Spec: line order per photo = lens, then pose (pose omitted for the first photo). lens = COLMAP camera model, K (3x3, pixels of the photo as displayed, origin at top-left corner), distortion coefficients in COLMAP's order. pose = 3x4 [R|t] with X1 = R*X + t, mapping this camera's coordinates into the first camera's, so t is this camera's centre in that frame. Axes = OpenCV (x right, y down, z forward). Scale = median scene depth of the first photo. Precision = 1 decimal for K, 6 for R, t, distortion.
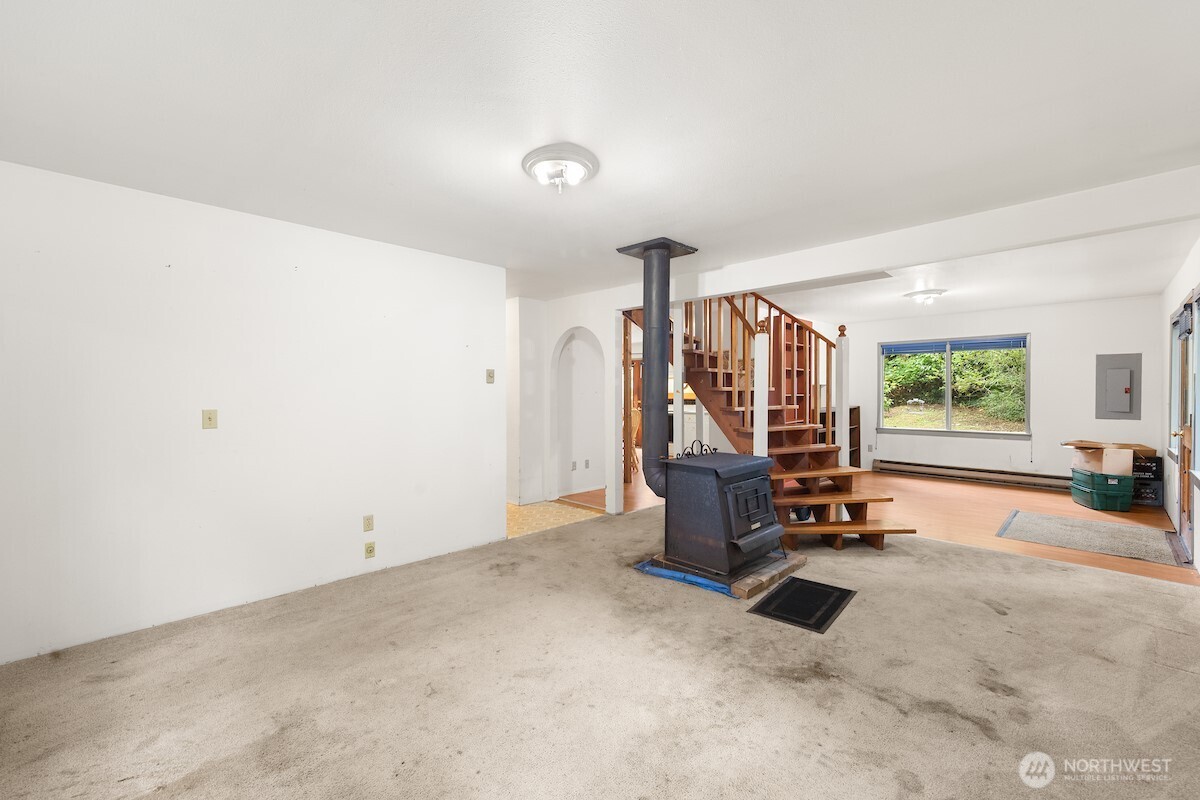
lens RADIAL K [[496.6, 0, 602.3], [0, 496.6, 397.1], [0, 0, 1]] dist [0.006870, -0.001618]
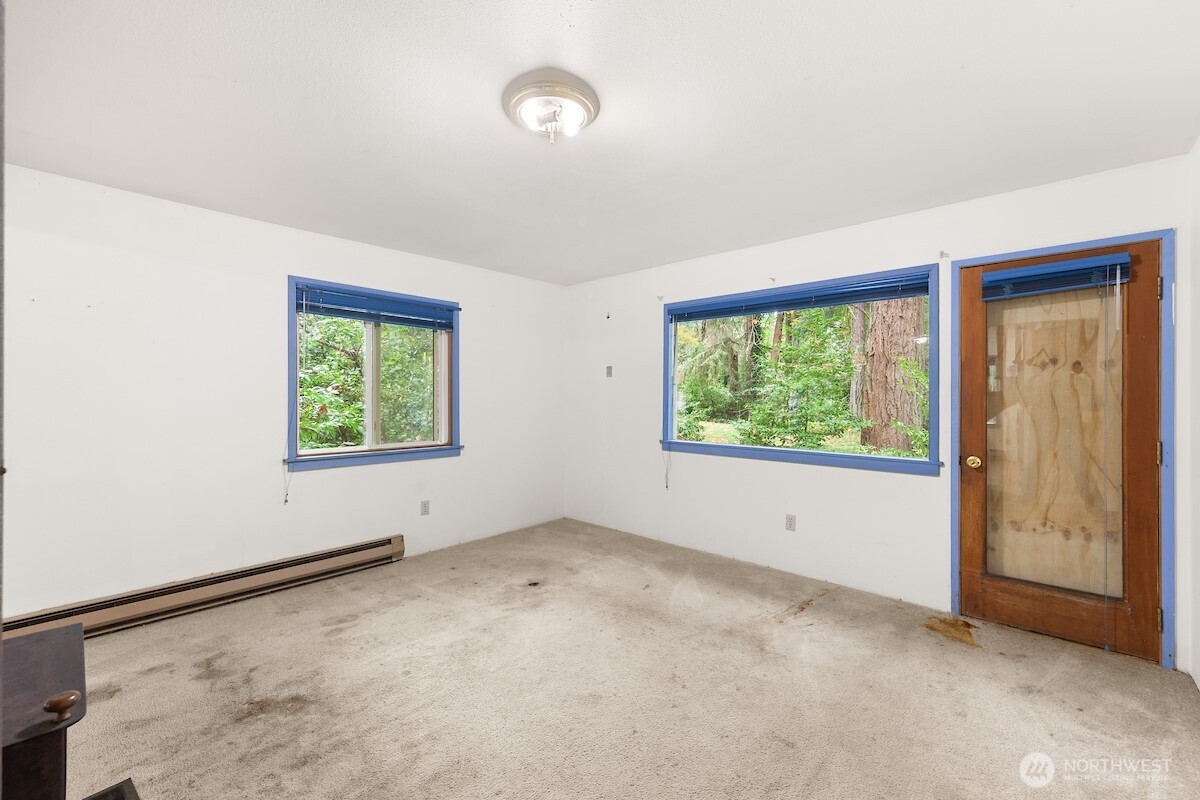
lens RADIAL K [[496.6, 0, 602.7], [0, 496.6, 399.5], [0, 0, 1]] dist [0.006870, -0.001618]
pose [[-0.999367, -0.000630, -0.035558, -0.107967], [-0.001133, 0.999899, 0.014132, -0.007002], [0.035545, 0.014164, -0.999268, 1.425741]]
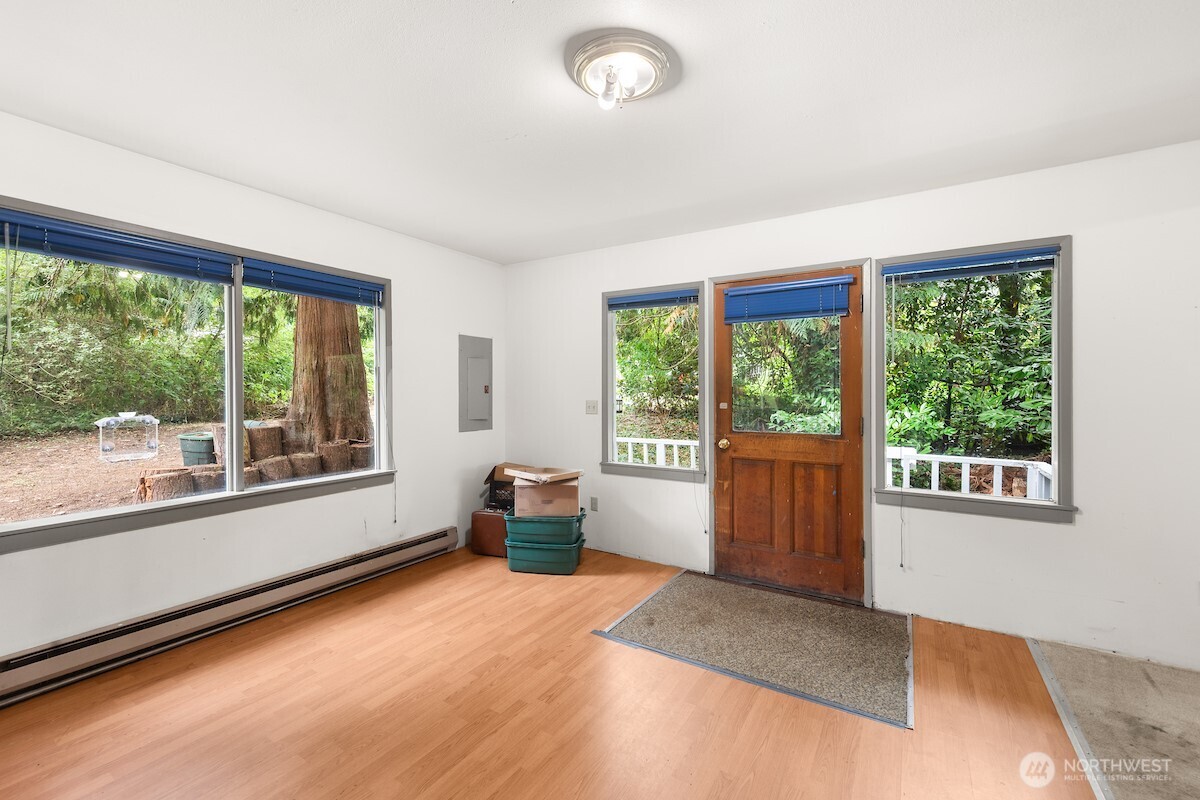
lens RADIAL K [[496.6, 0, 599.7], [0, 496.6, 399.1], [0, 0, 1]] dist [0.006870, -0.001618]
pose [[-0.209765, -0.008478, 0.977715, 0.654090], [0.013211, 0.999847, 0.011504, -0.011393], [-0.977663, 0.015330, -0.209620, 1.993312]]
